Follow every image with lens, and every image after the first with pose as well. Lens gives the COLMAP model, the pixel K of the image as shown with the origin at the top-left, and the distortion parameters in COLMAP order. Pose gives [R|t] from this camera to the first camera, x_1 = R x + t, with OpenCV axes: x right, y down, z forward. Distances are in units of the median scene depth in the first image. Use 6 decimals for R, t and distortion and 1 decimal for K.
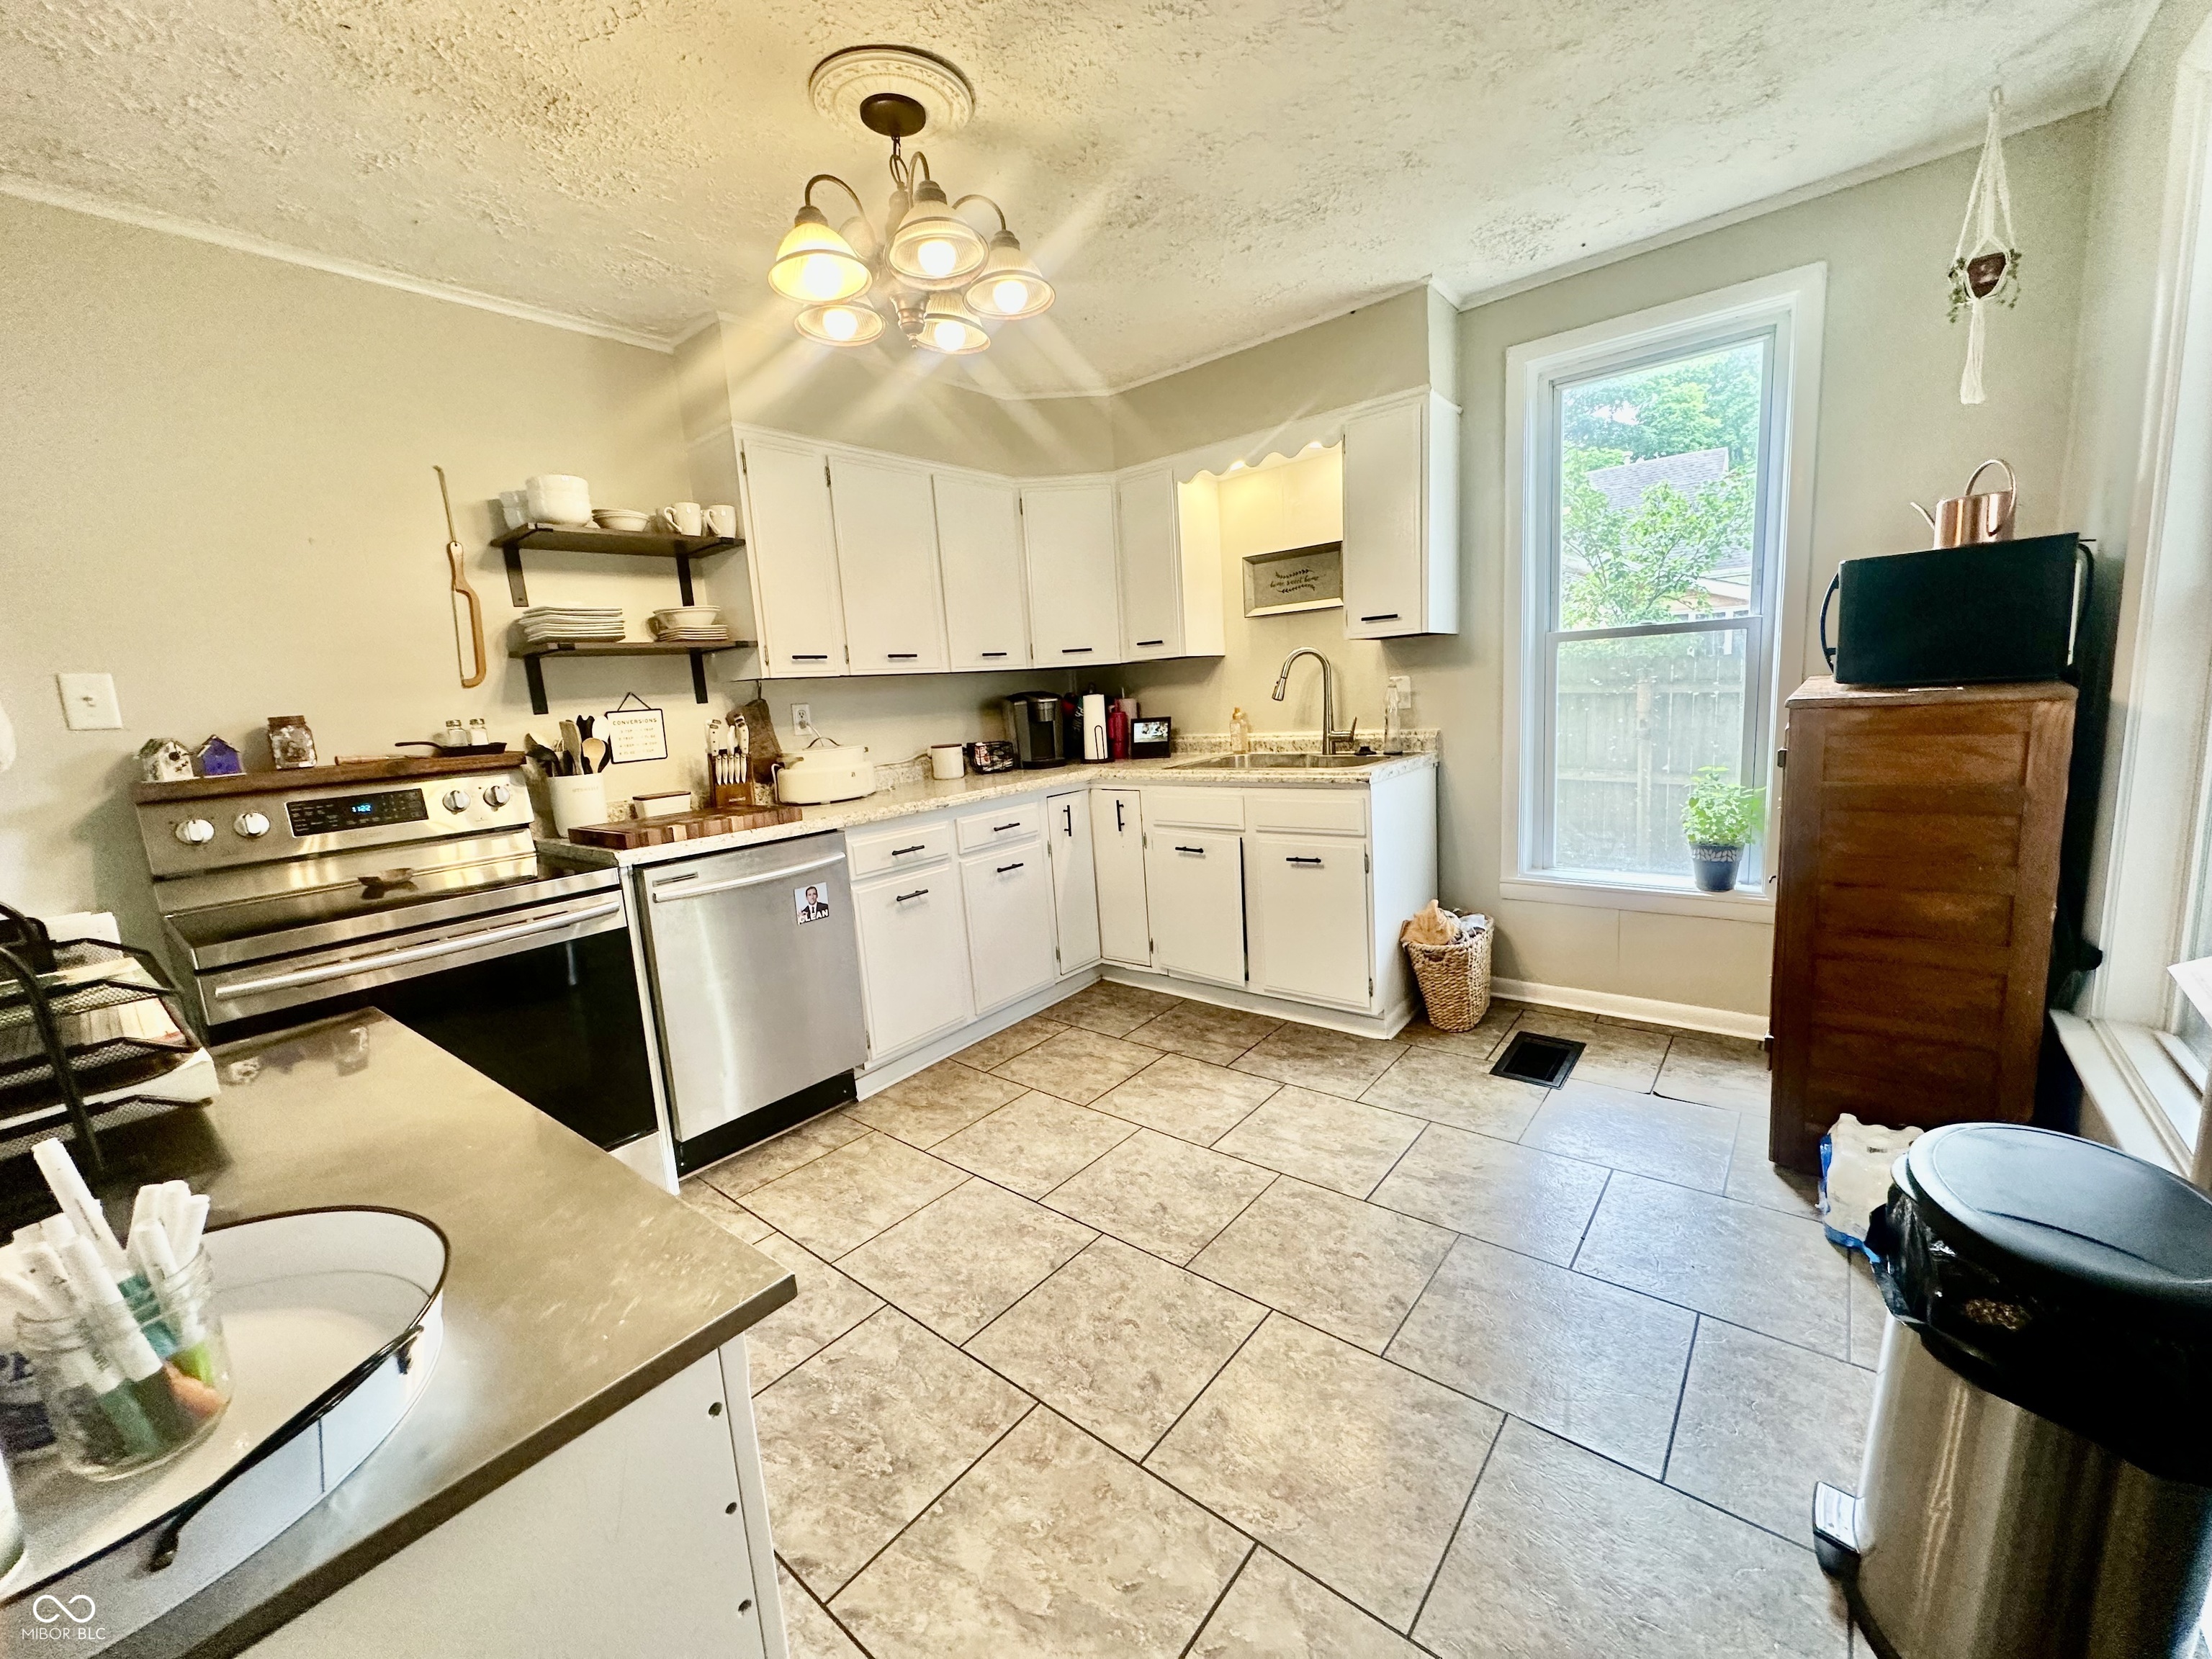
lens RADIAL K [[882.3, 0, 1111.4], [0, 882.3, 827.1], [0, 0, 1]] dist [0.001323, 0.000220]
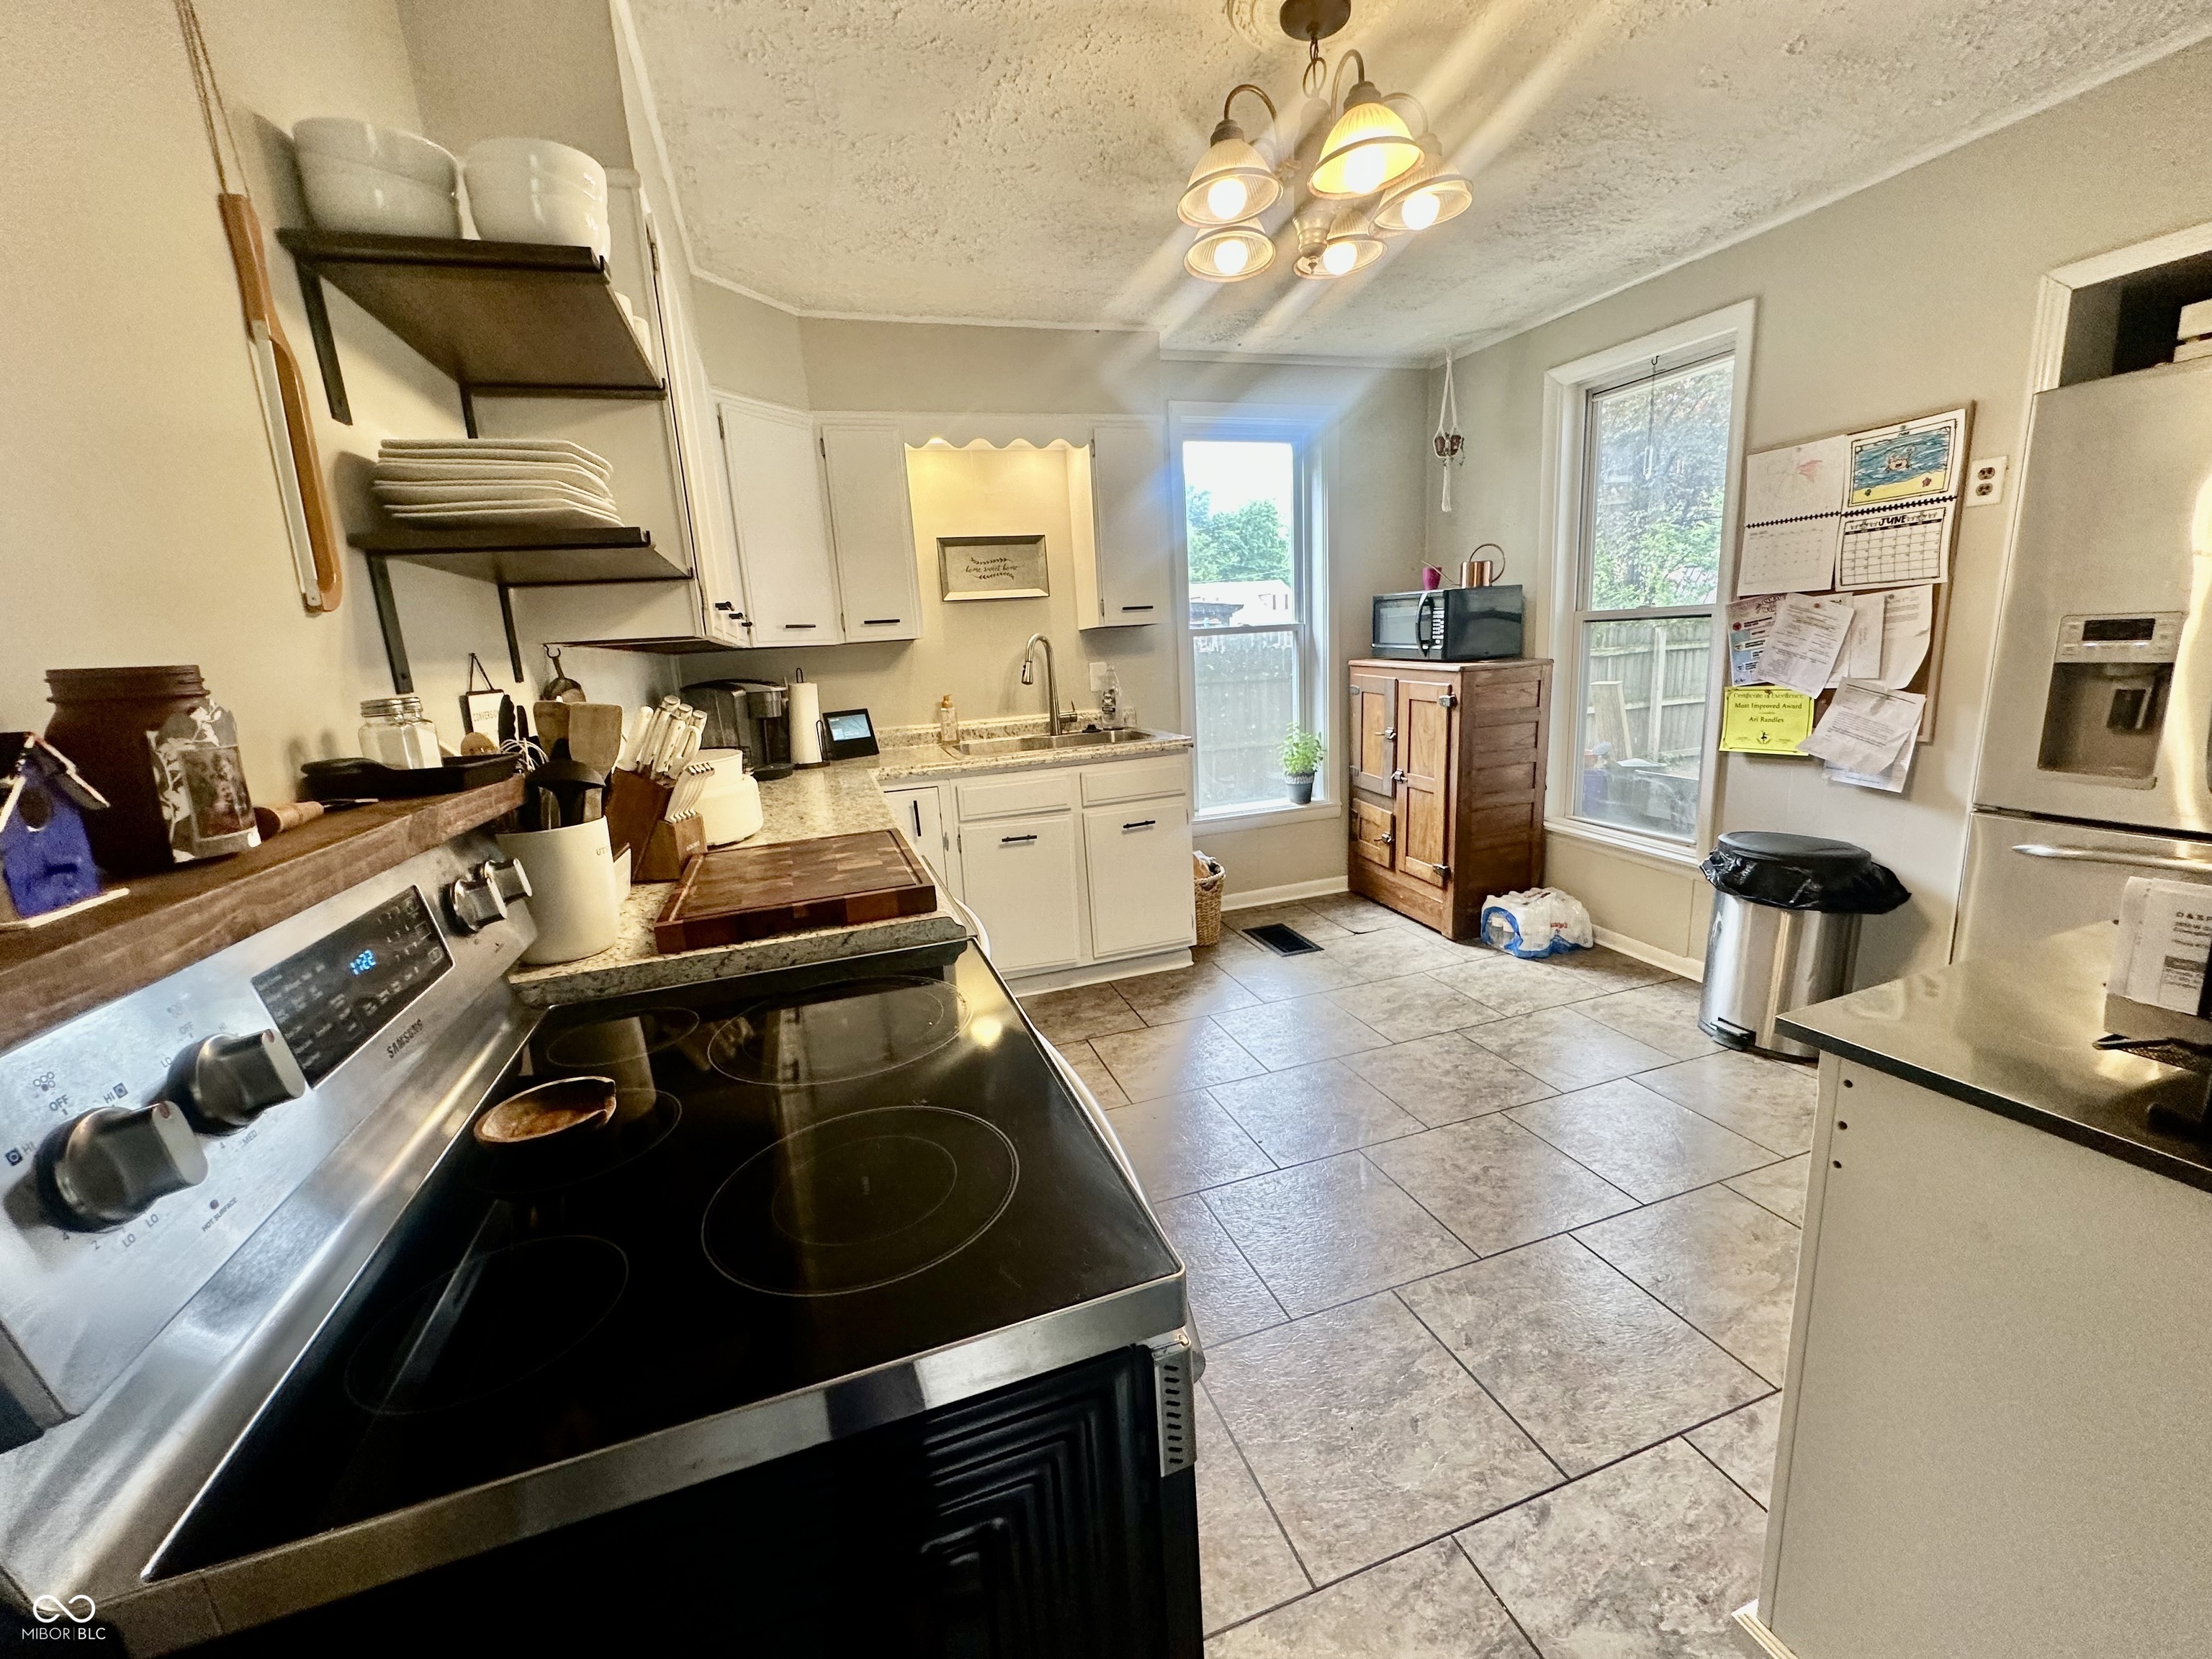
lens RADIAL K [[882.3, 0, 1105.4], [0, 882.3, 827.5], [0, 0, 1]] dist [0.001323, 0.000220]
pose [[0.534380, -0.138780, 0.833773, -0.667141], [0.159988, 0.985205, 0.061446, -0.030197], [-0.829965, 0.100558, 0.548677, 0.403368]]
